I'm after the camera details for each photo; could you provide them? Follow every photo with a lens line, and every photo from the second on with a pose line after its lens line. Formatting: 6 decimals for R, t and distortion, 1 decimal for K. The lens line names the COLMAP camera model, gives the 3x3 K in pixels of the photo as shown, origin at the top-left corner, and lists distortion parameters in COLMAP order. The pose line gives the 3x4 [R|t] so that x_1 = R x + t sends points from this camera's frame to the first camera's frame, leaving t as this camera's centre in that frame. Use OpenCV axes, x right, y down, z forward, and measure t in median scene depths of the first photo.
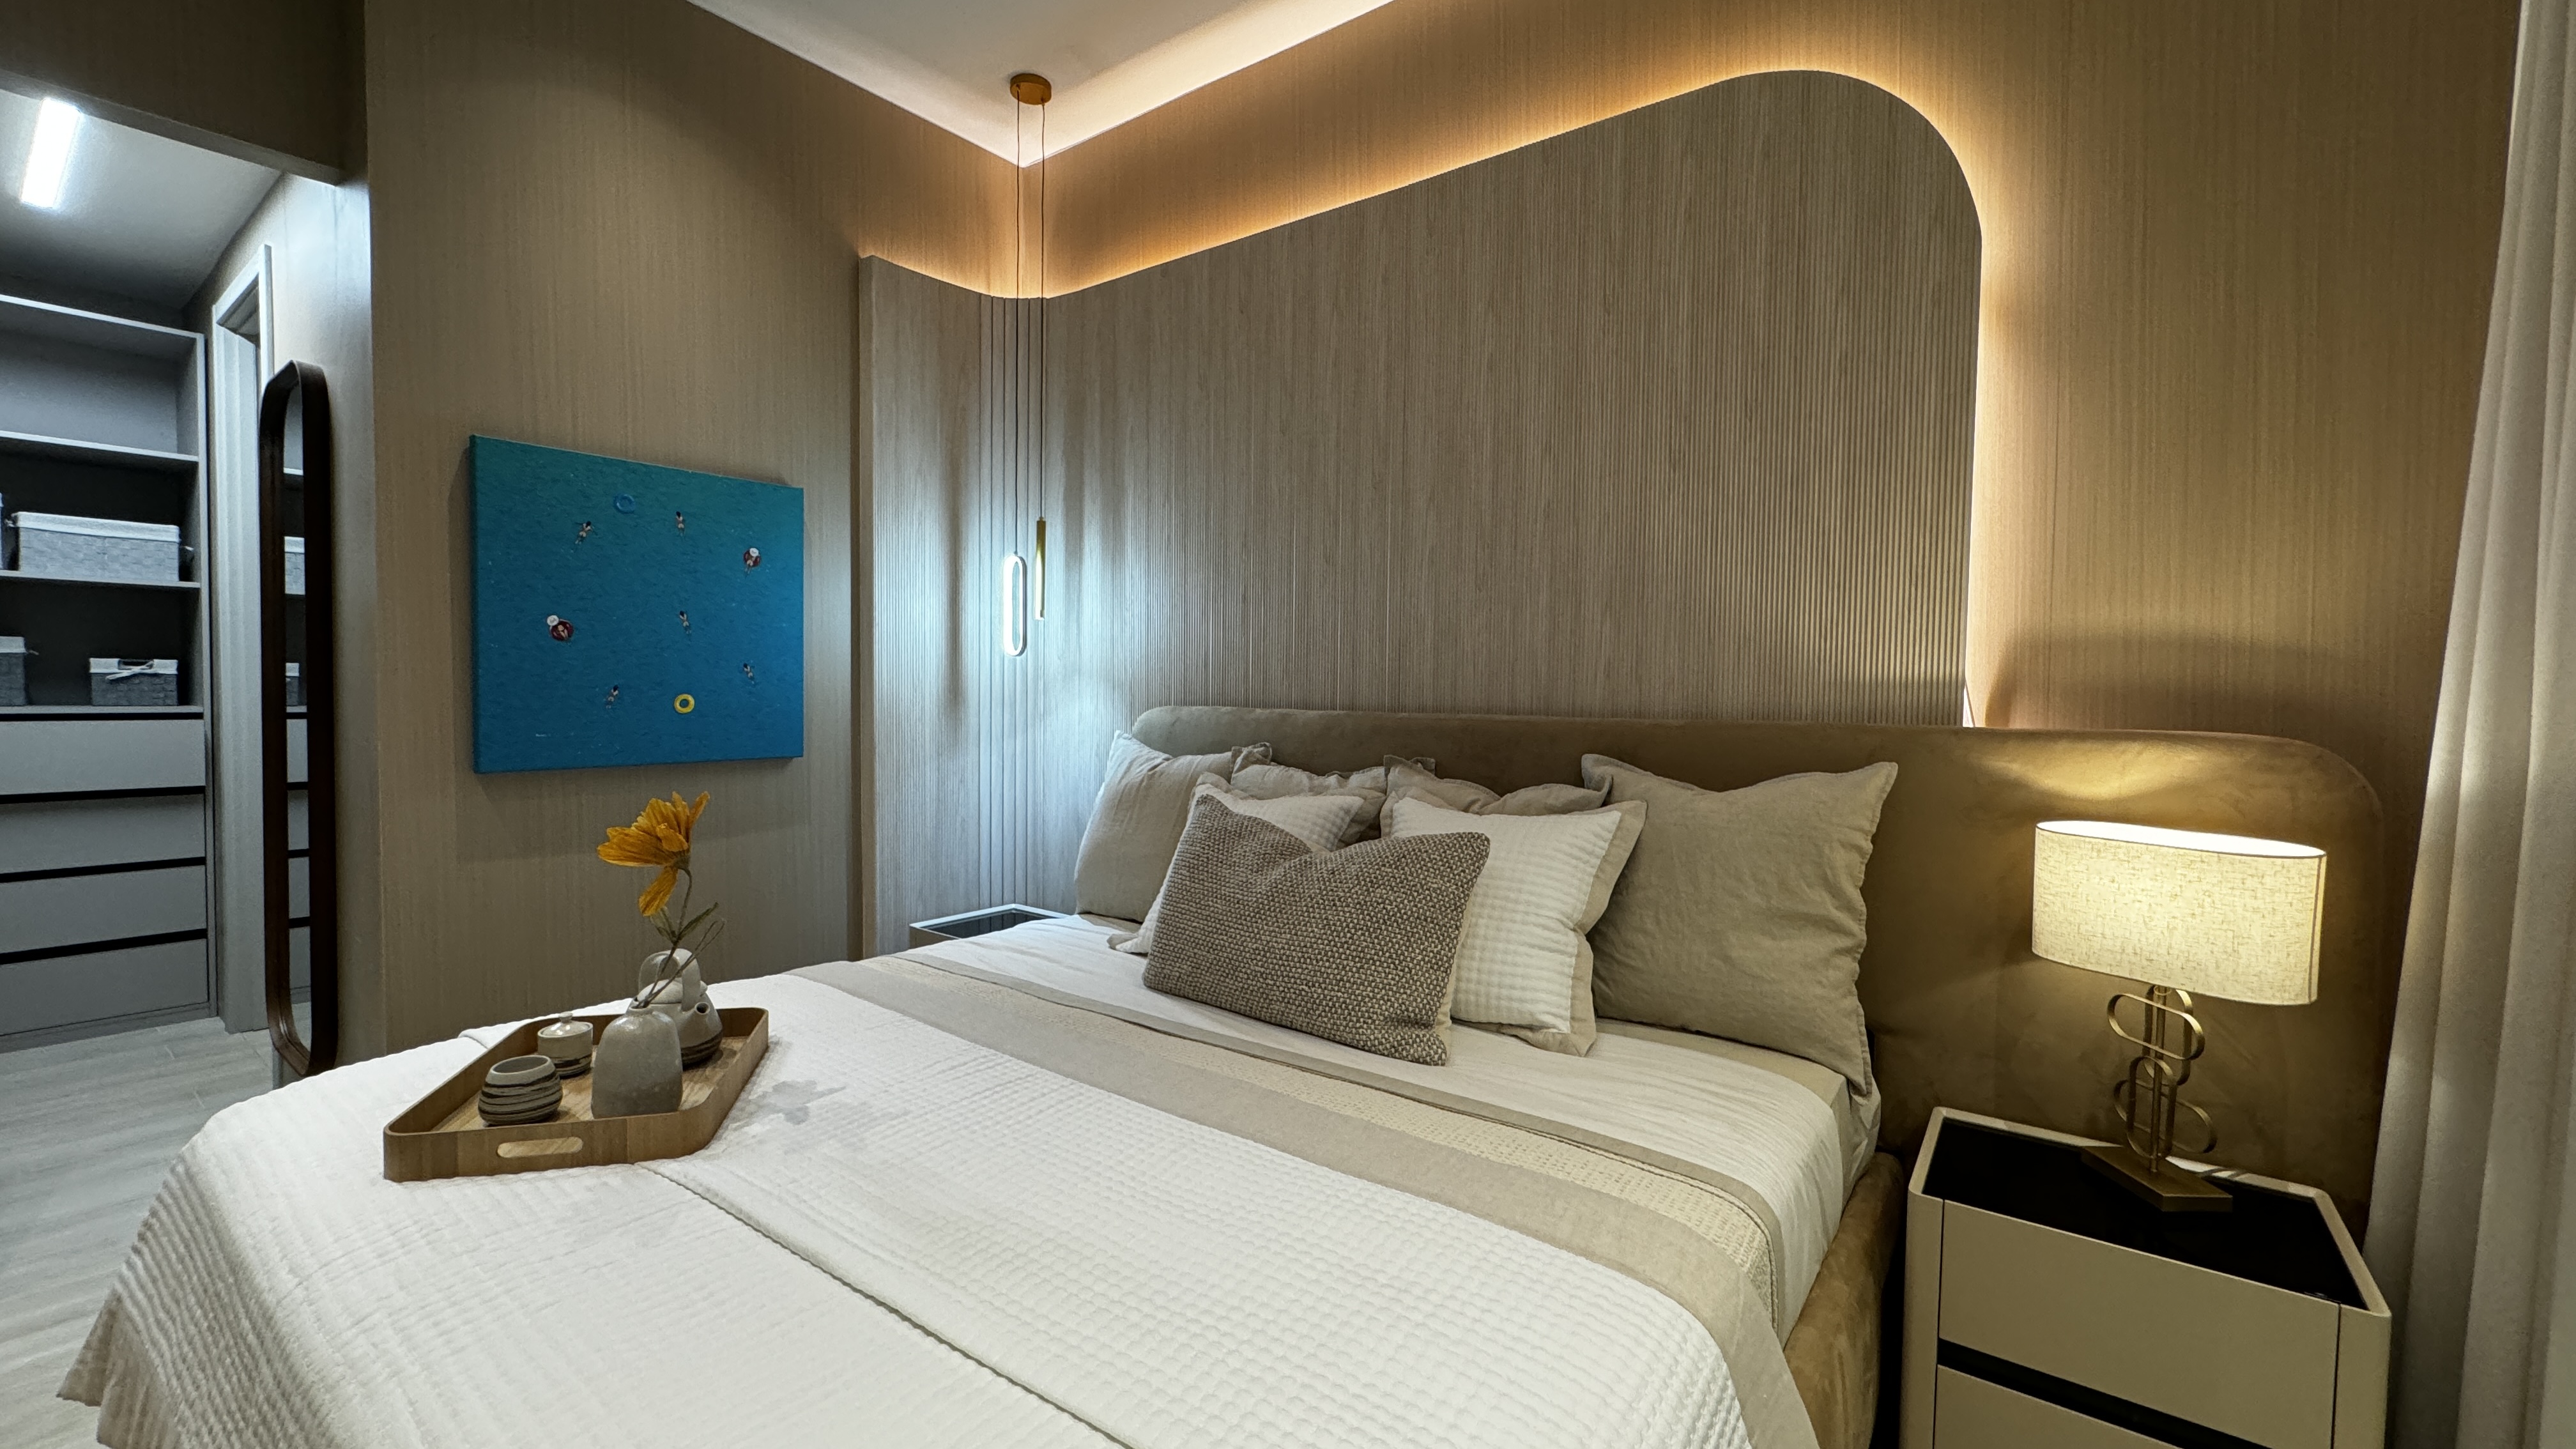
lens RADIAL K [[1028.4, 0, 1288.0], [0, 1028.4, 724.5], [0, 0, 1]] dist [-0.001082, 0.000029]
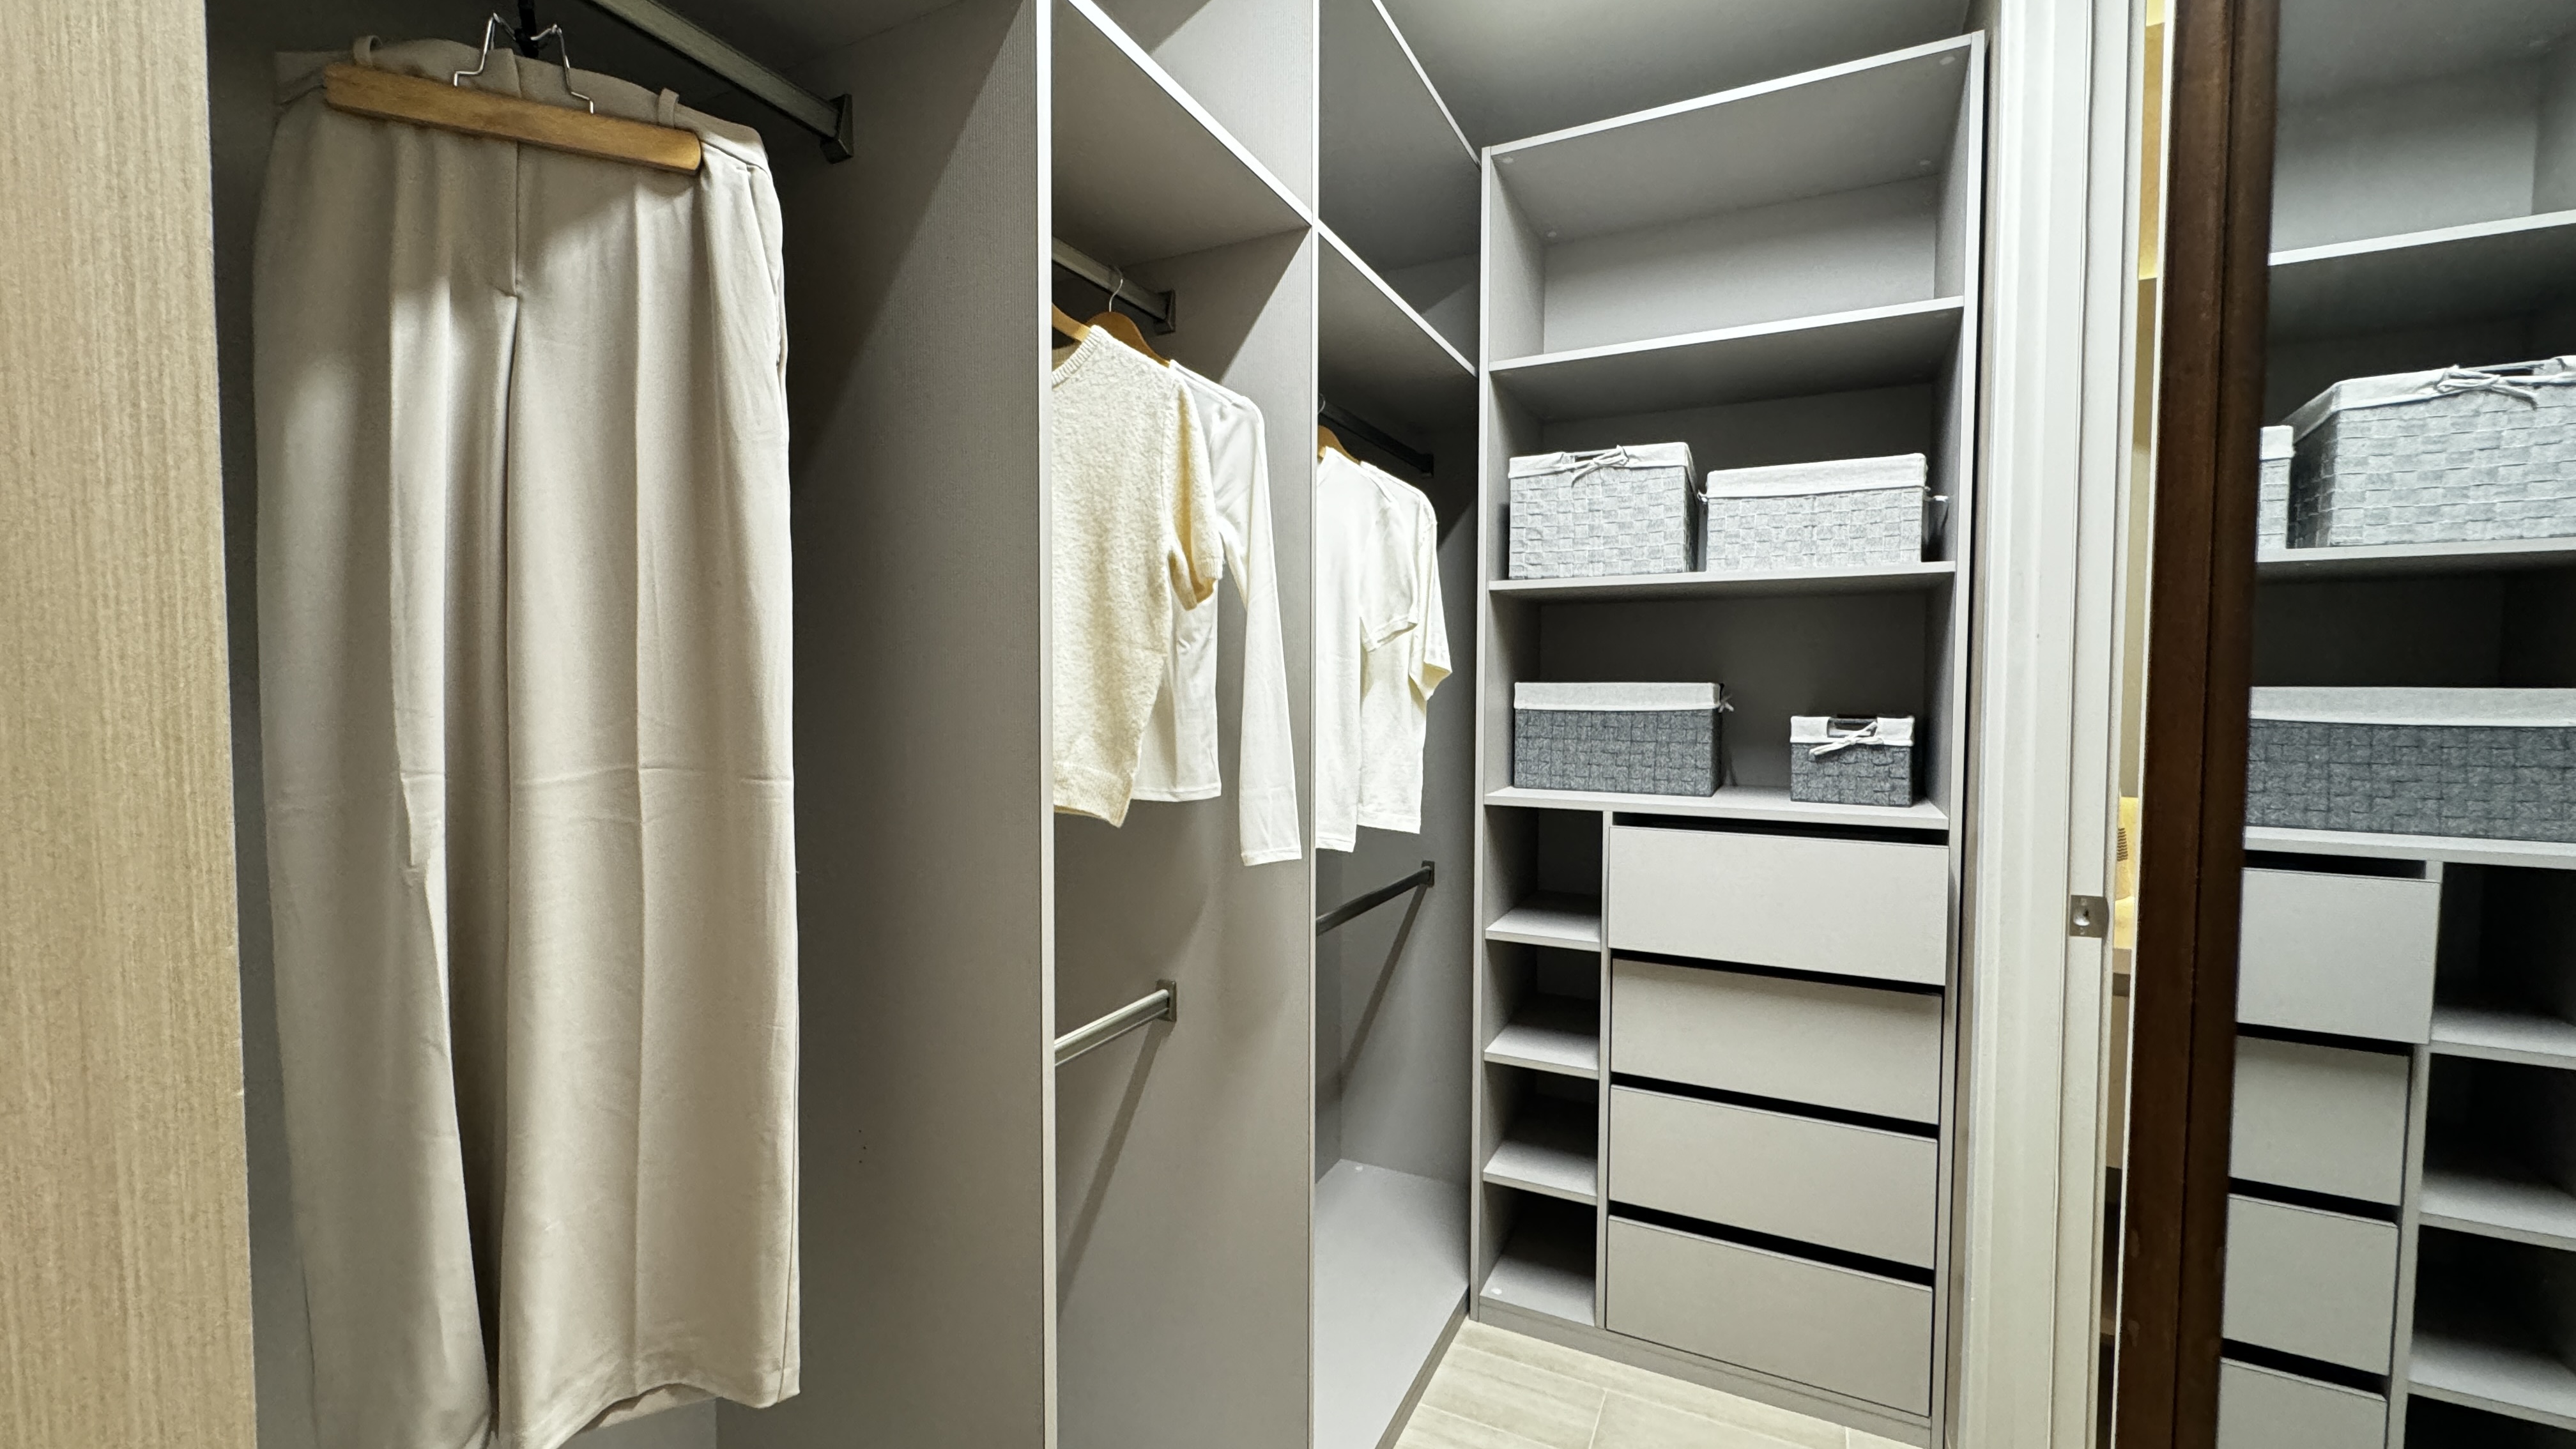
lens RADIAL K [[1016.1, 0, 1320.9], [0, 1016.1, 721.2], [0, 0, 1]] dist [-0.001939, -0.000034]
pose [[0.203417, 0.022046, -0.978844, -0.734519], [-0.035652, 0.999250, 0.015096, -0.067069], [0.978443, 0.031827, 0.204050, 0.691855]]
